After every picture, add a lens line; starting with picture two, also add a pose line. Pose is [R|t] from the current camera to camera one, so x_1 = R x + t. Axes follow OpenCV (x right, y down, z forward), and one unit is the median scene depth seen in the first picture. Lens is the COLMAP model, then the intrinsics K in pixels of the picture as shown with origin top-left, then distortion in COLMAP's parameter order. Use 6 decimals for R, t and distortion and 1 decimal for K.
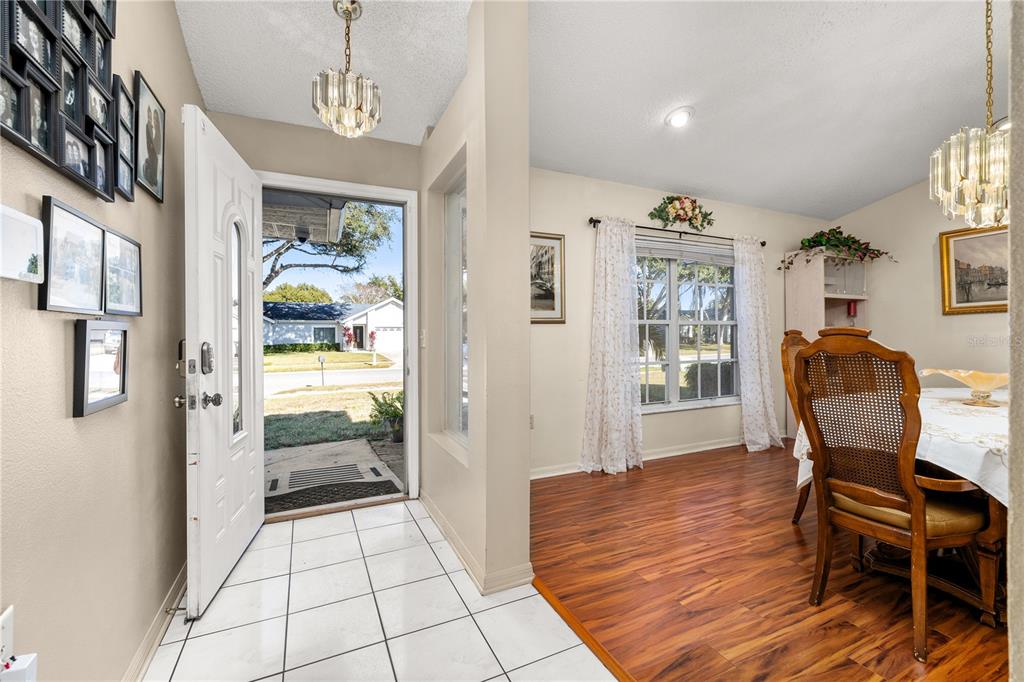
lens RADIAL K [[436.9, 0, 513.6], [0, 436.9, 333.4], [0, 0, 1]] dist [-0.004232, -0.000390]
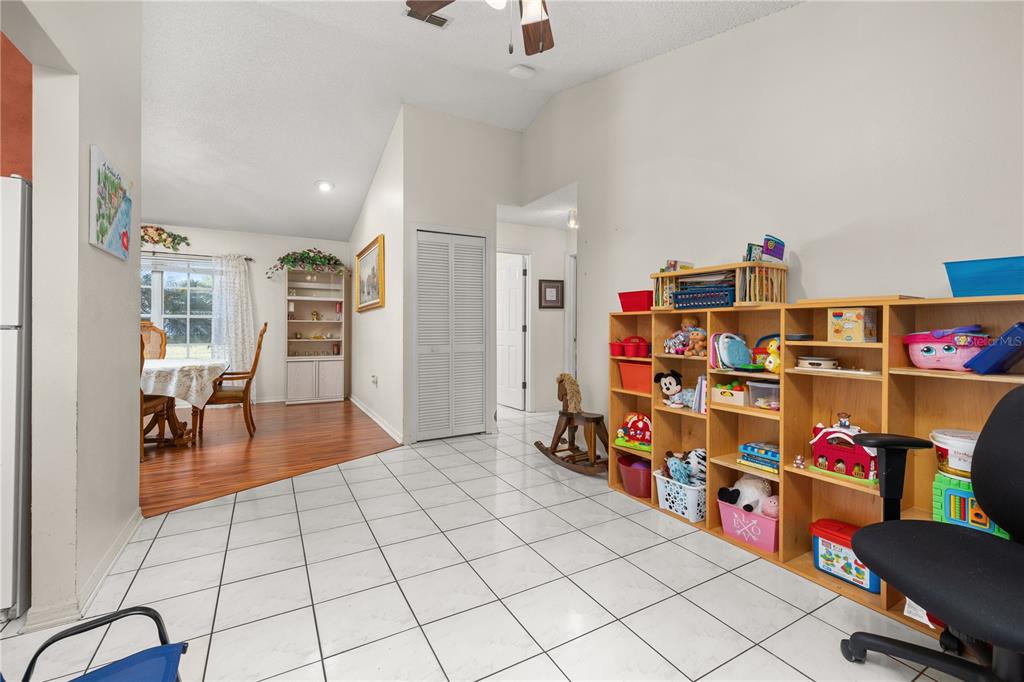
lens RADIAL K [[436.9, 0, 504.9], [0, 436.9, 334.0], [0, 0, 1]] dist [-0.004232, -0.000390]
pose [[0.997582, 0.005115, 0.069304, 1.425546], [-0.006352, 0.999824, 0.017638, -0.000439], [-0.069202, -0.018035, 0.997440, -0.471414]]
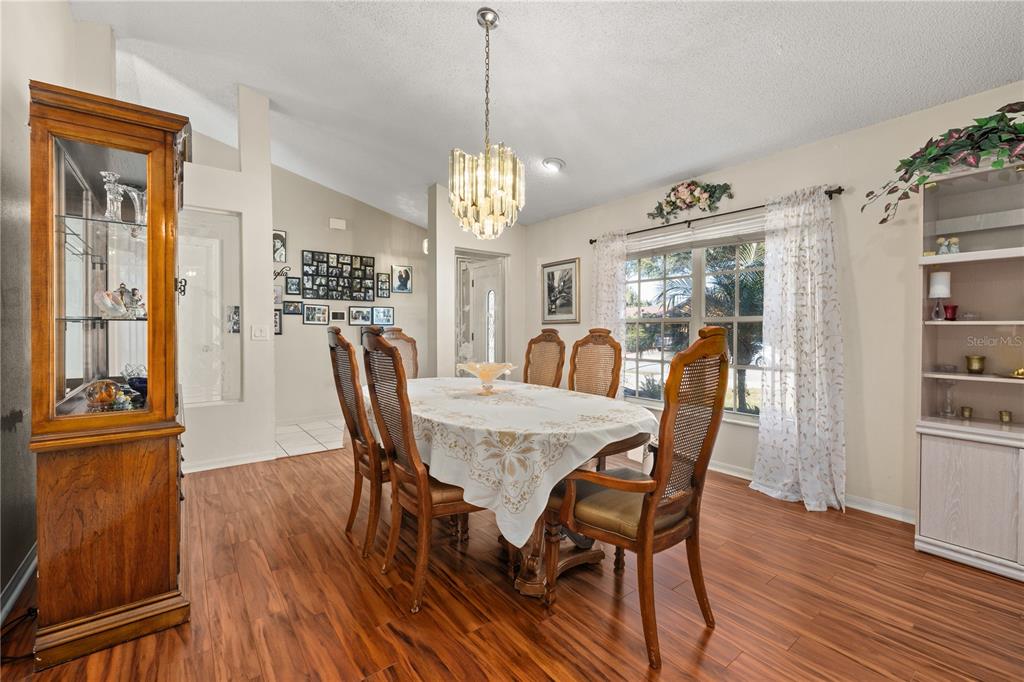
lens RADIAL K [[436.9, 0, 508.7], [0, 436.9, 334.1], [0, 0, 1]] dist [-0.004232, -0.000390]
pose [[0.204003, 0.014274, -0.978866, 1.219633], [-0.000159, 0.999894, 0.014547, -0.009221], [0.978970, -0.002812, 0.203984, 0.455300]]
